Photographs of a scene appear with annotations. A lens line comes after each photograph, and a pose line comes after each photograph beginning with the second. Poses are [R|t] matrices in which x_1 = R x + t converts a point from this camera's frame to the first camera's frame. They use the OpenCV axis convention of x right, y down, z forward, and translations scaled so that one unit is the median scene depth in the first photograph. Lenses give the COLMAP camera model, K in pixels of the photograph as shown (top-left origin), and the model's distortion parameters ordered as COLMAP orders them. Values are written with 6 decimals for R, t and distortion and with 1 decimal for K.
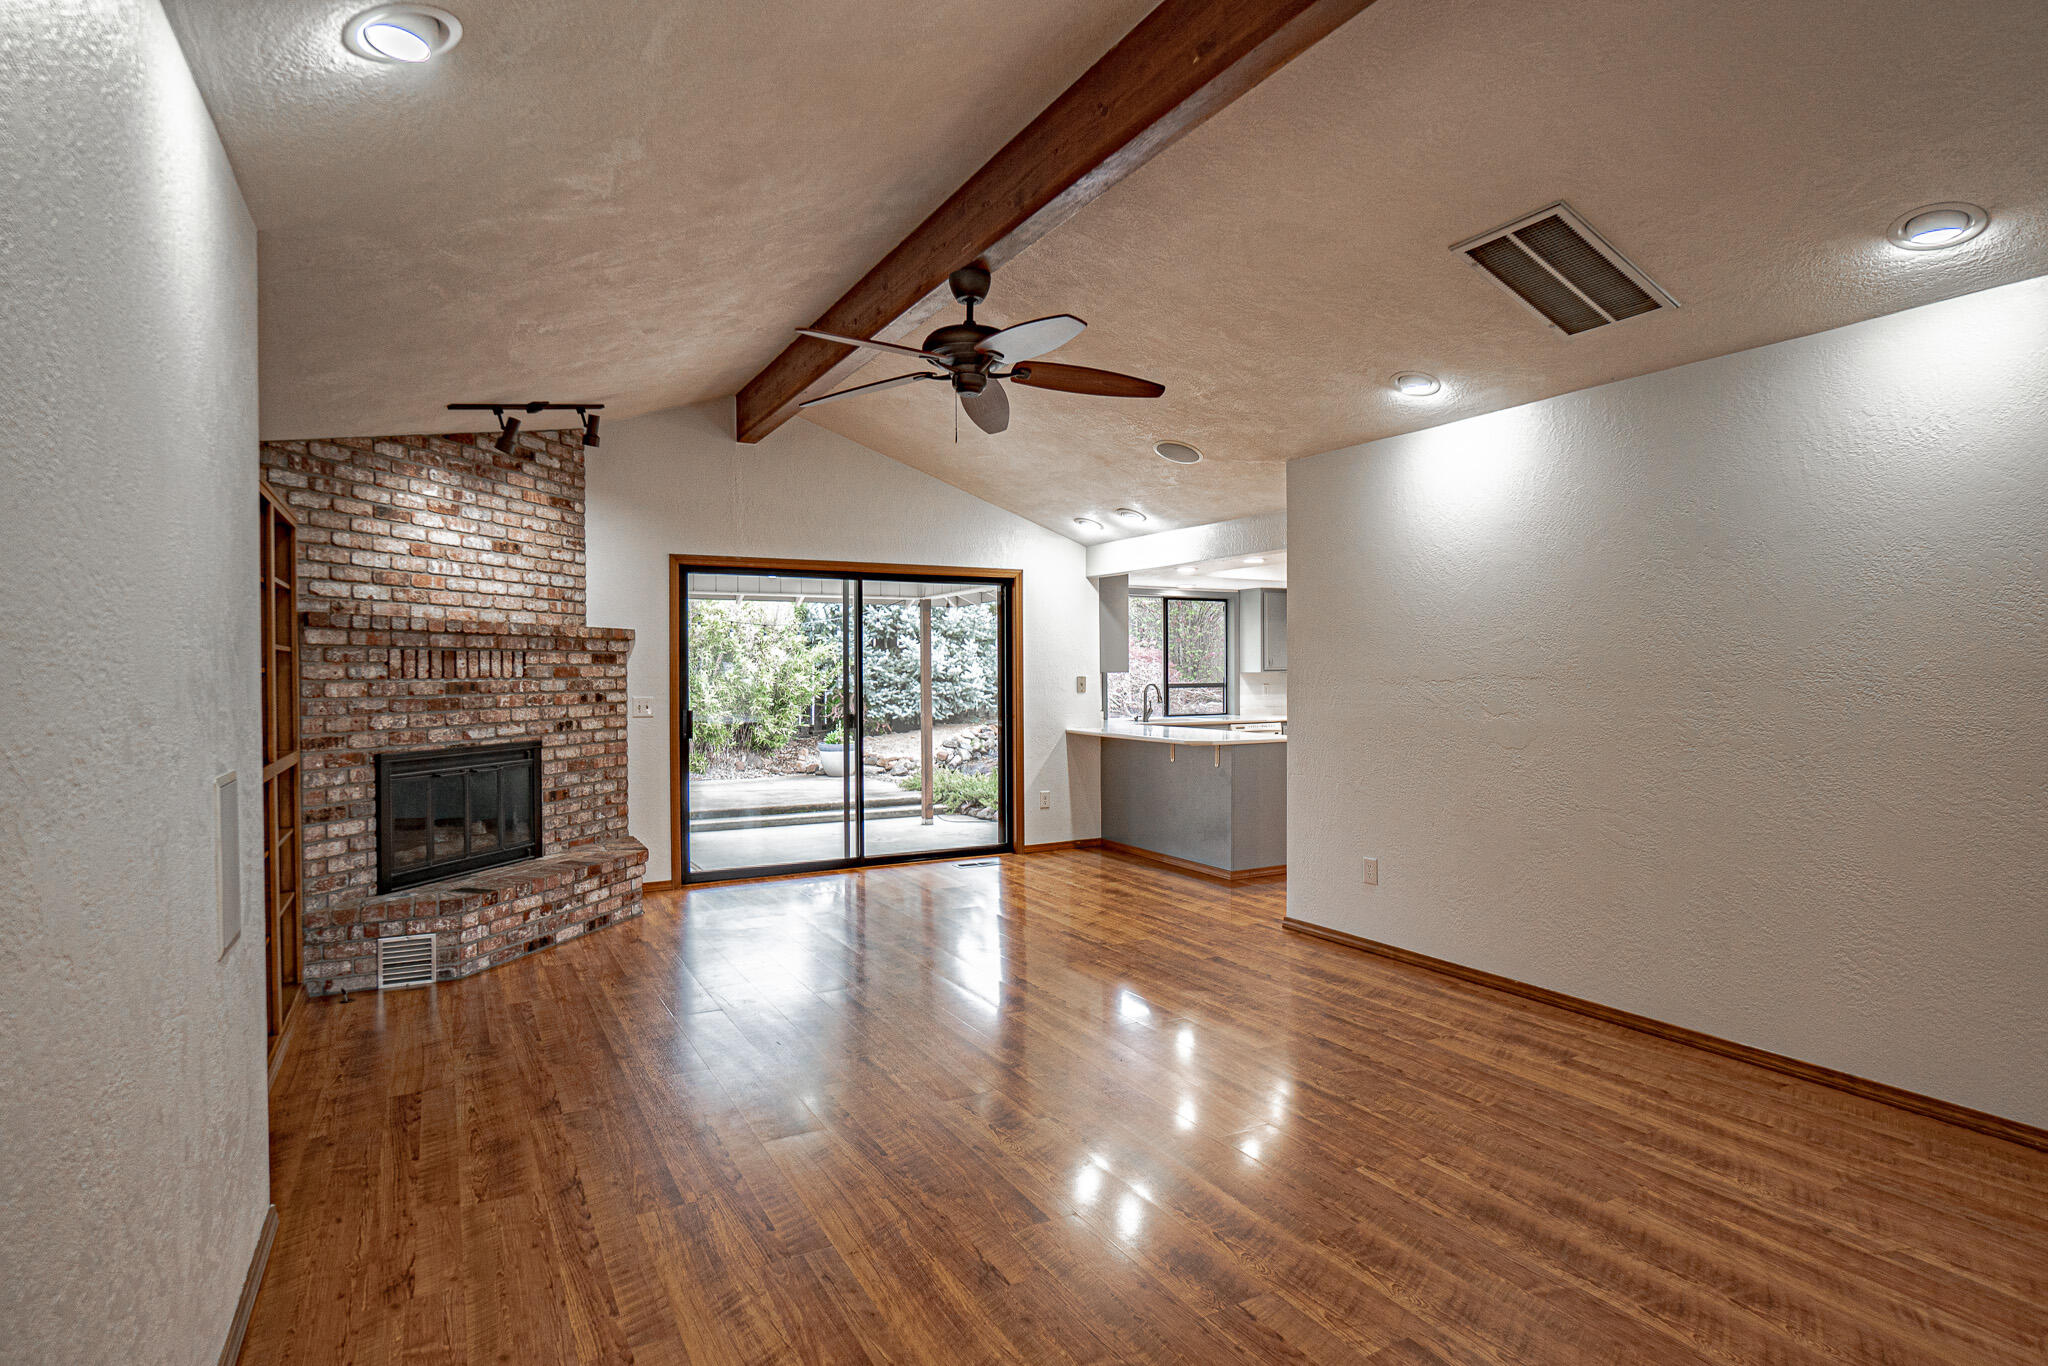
lens RADIAL K [[1055.8, 0, 1005.8], [0, 1055.8, 680.5], [0, 0, 1]] dist [-0.036447, 0.015307]
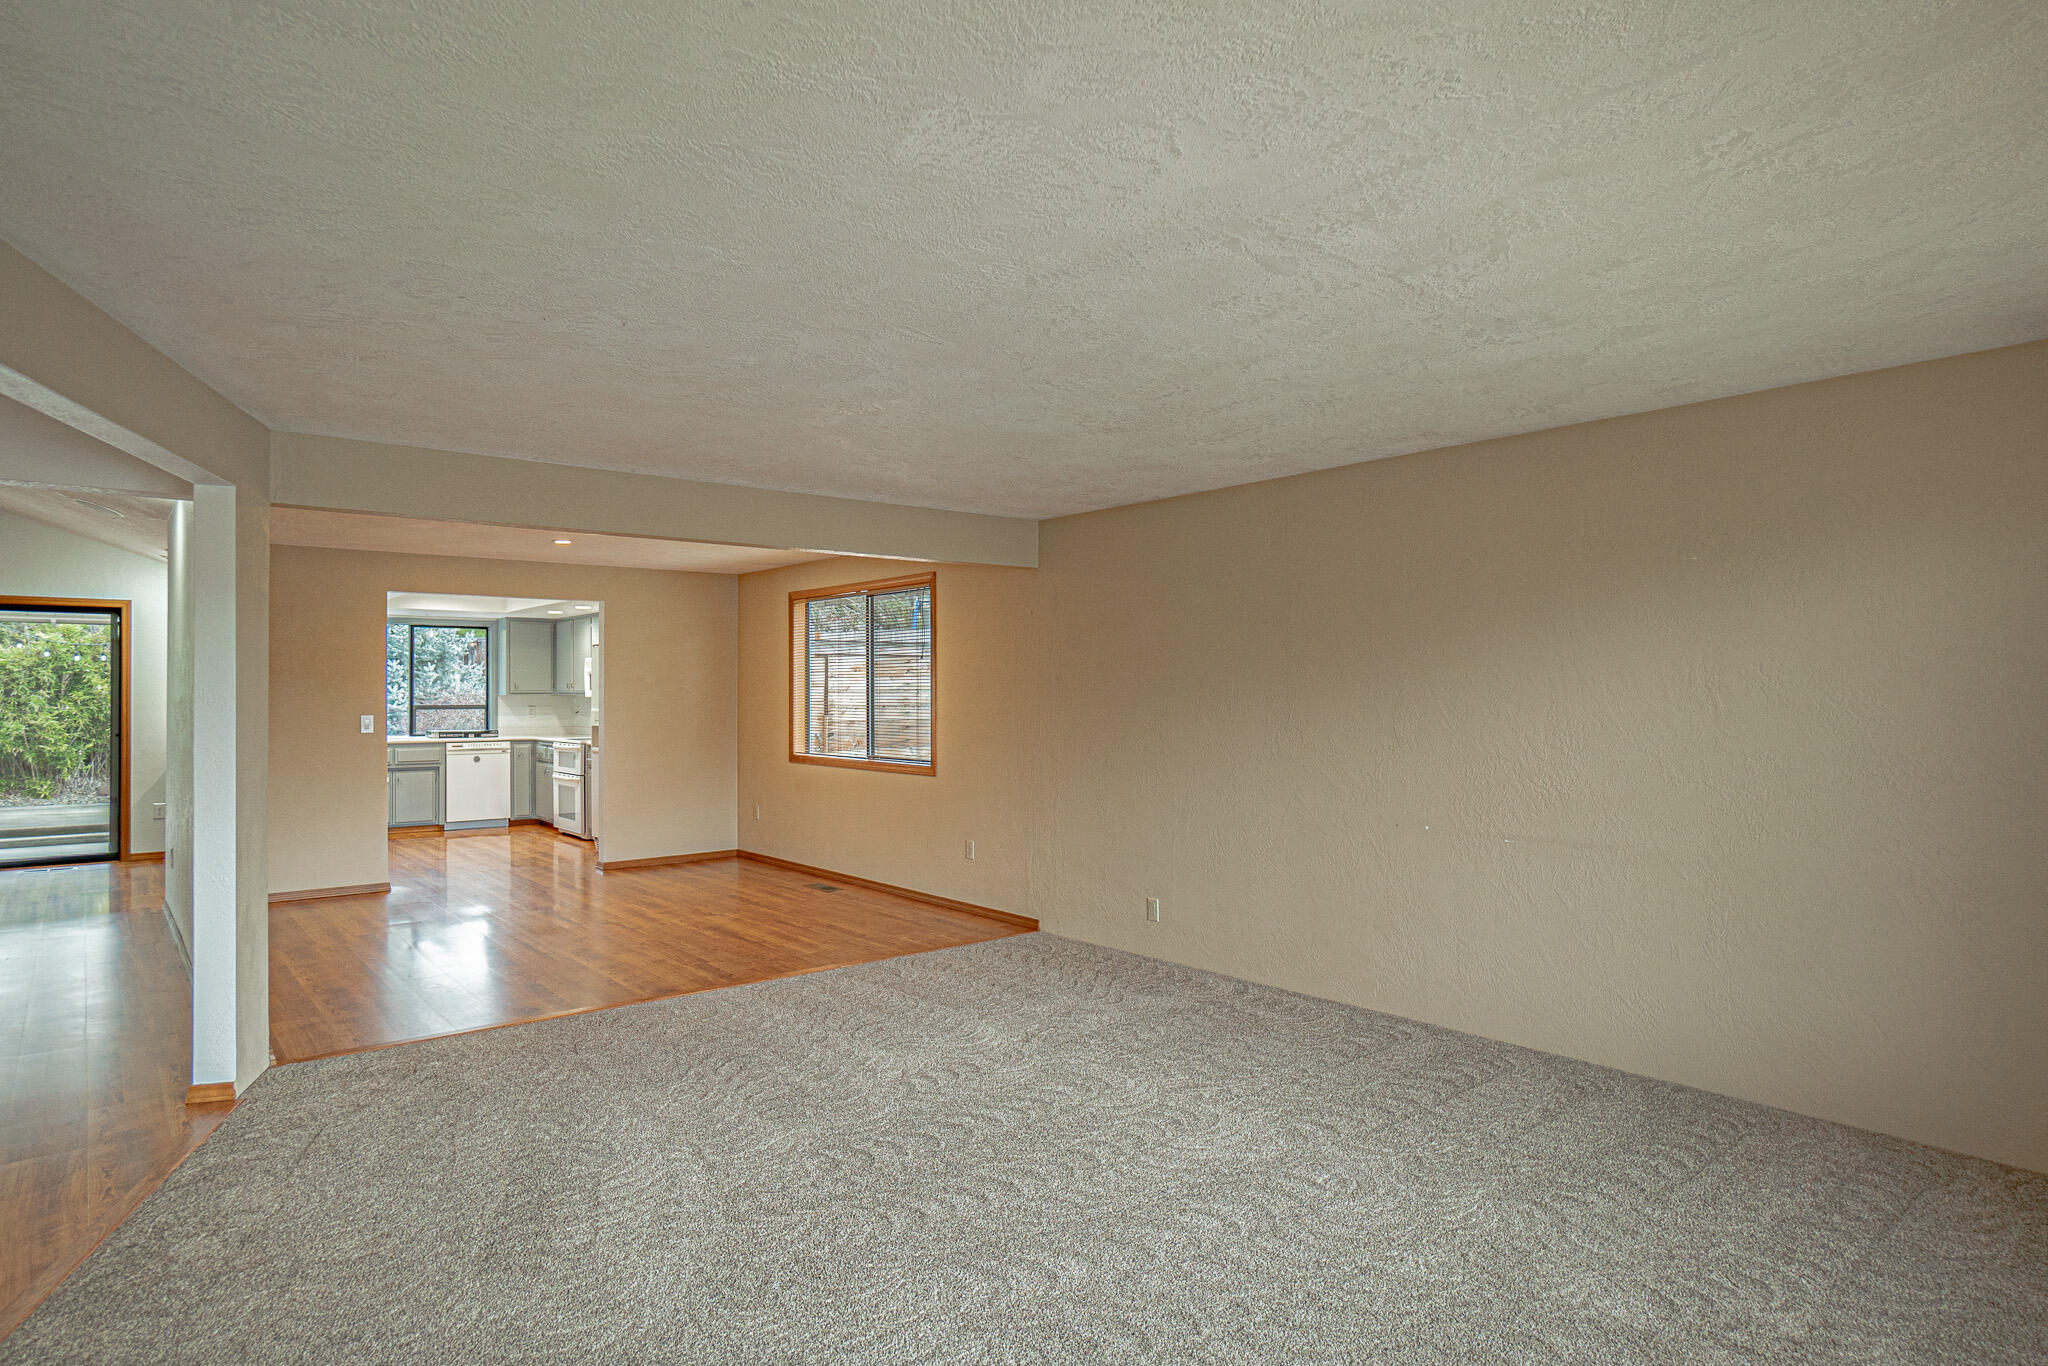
lens RADIAL K [[1134.8, 0, 1032.3], [0, 1134.8, 689.2], [0, 0, 1]] dist [-0.034487, 0.014046]
pose [[0.979045, 0.006102, 0.203552, 0.966196], [-0.003174, 0.999887, -0.014708, 0.002018], [-0.203619, 0.013754, 0.978954, -0.439831]]
